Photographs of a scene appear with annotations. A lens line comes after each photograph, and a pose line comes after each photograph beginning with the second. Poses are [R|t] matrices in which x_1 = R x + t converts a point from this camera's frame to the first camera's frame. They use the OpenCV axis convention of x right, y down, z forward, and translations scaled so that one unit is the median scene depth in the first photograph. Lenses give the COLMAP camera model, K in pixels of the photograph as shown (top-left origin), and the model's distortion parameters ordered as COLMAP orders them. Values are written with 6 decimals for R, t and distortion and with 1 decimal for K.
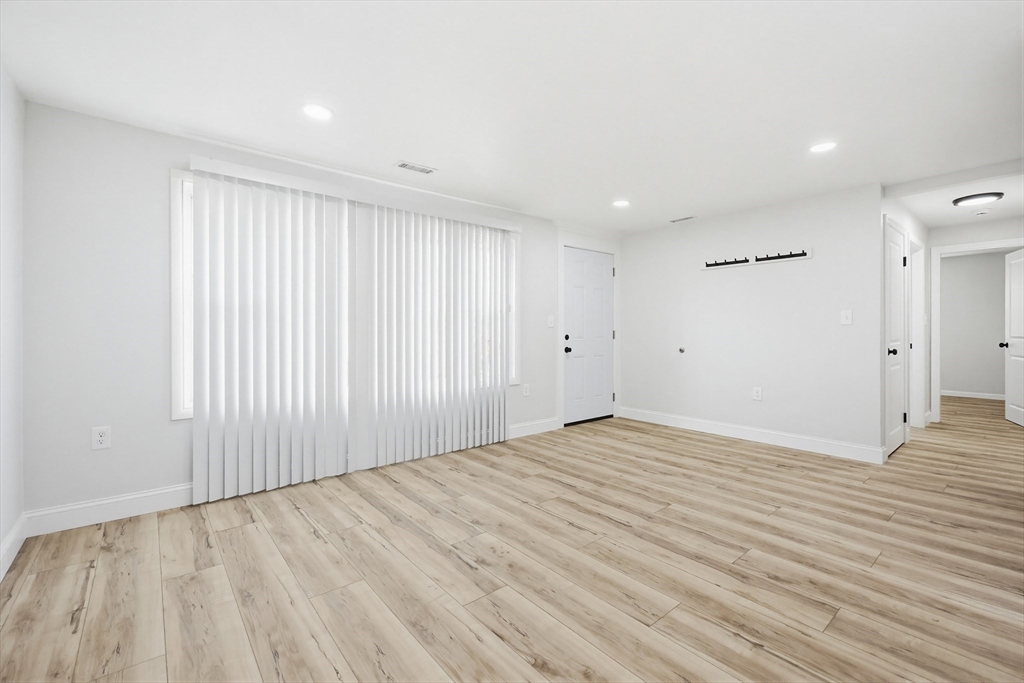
lens RADIAL K [[438.2, 0, 509.9], [0, 438.2, 329.3], [0, 0, 1]] dist [-0.000514, -0.000194]
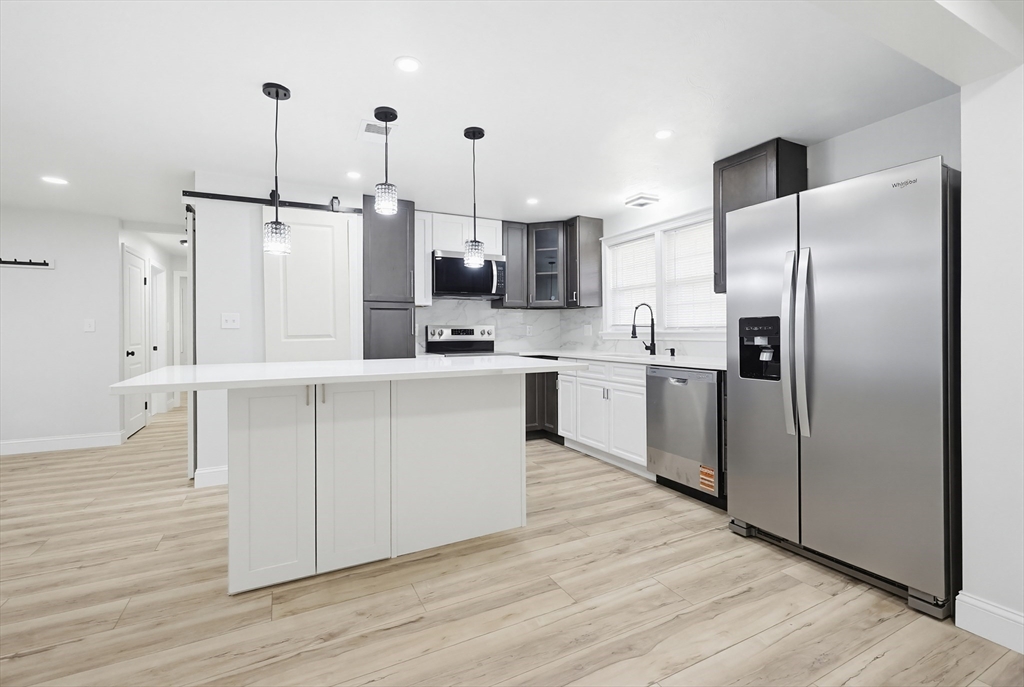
lens RADIAL K [[451.6, 0, 508.2], [0, 451.6, 332.0], [0, 0, 1]] dist [0.000462, -0.000123]
pose [[0.221784, 0.000390, 0.975096, -0.214030], [0.002703, 0.999996, -0.001015, -0.007474], [-0.975092, 0.002861, 0.221782, -0.496685]]
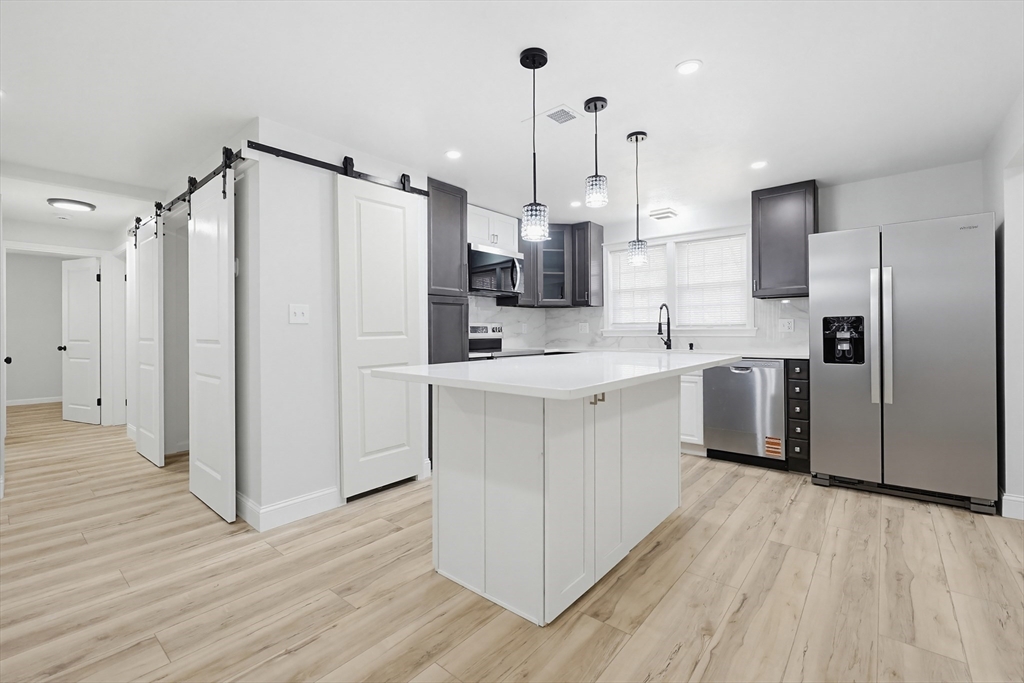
lens RADIAL K [[444.7, 0, 517.9], [0, 444.7, 333.7], [0, 0, 1]] dist [-0.000732, -0.000421]
pose [[-0.185469, -0.004307, 0.982641, -0.210760], [0.003365, 0.999982, 0.005018, -0.001336], [-0.982644, 0.004237, -0.185452, 0.284892]]
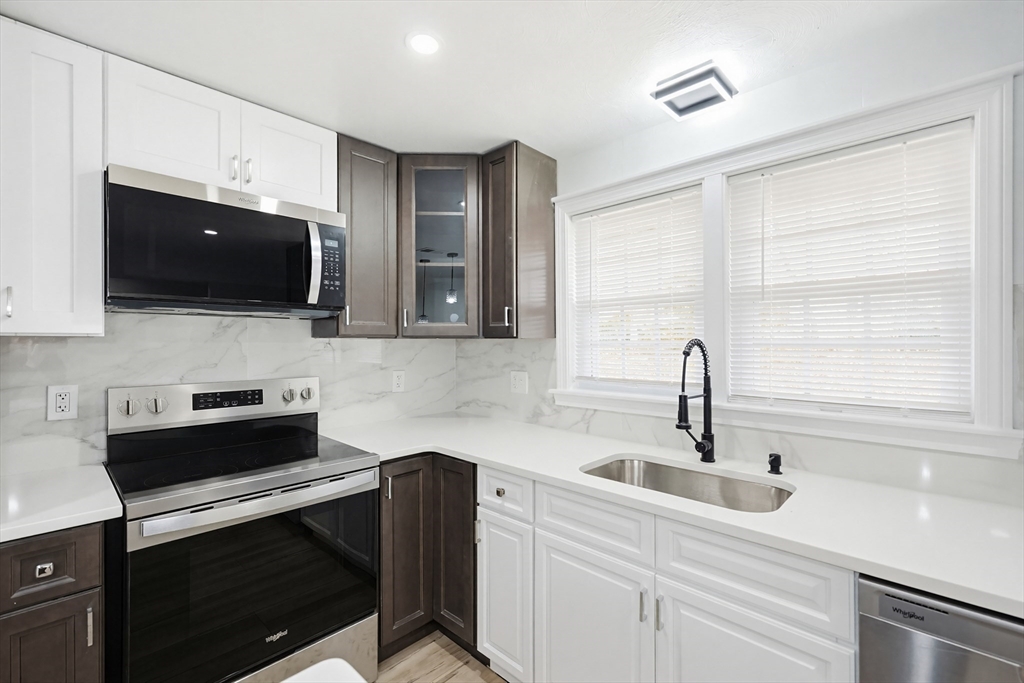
lens RADIAL K [[443.1, 0, 512.0], [0, 443.1, 341.5], [0, 0, 1]] dist [0.000495, -0.000018]
pose [[-0.112141, 0.003275, 0.993687, 0.803059], [-0.001344, 0.999993, -0.003448, -0.103065], [-0.993691, -0.001722, -0.112136, -0.274844]]
